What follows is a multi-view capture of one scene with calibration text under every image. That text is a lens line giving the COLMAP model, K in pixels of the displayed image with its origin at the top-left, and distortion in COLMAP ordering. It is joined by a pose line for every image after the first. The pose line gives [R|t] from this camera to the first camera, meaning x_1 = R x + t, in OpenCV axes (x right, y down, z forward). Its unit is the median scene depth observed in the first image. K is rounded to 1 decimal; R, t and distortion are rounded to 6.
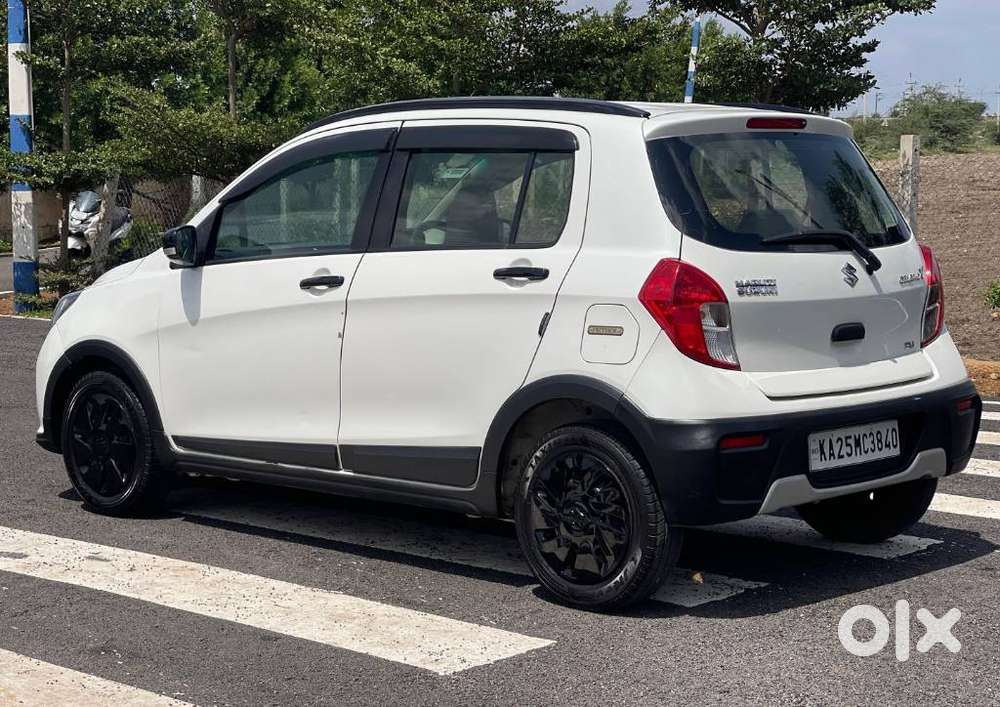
lens RADIAL K [[1902.8, 0, 468.2], [0, 1902.8, 382.0], [0, 0, 1]] dist [0.220028, 0.000000]
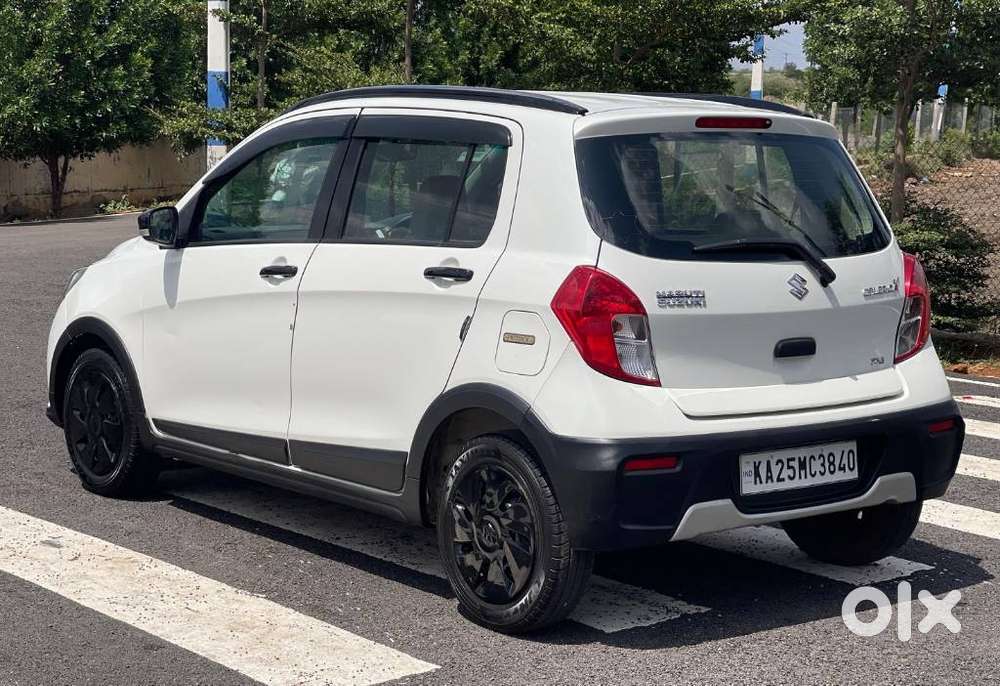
lens RADIAL K [[1869.3, 0, 505.3], [0, 1869.3, 345.8], [0, 0, 1]] dist [0.240389, 0.000000]
pose [[0.992024, 0.036981, -0.120499, 0.162443], [-0.035901, 0.999293, 0.011123, -0.030795], [0.120825, -0.006708, 0.992651, 0.068087]]
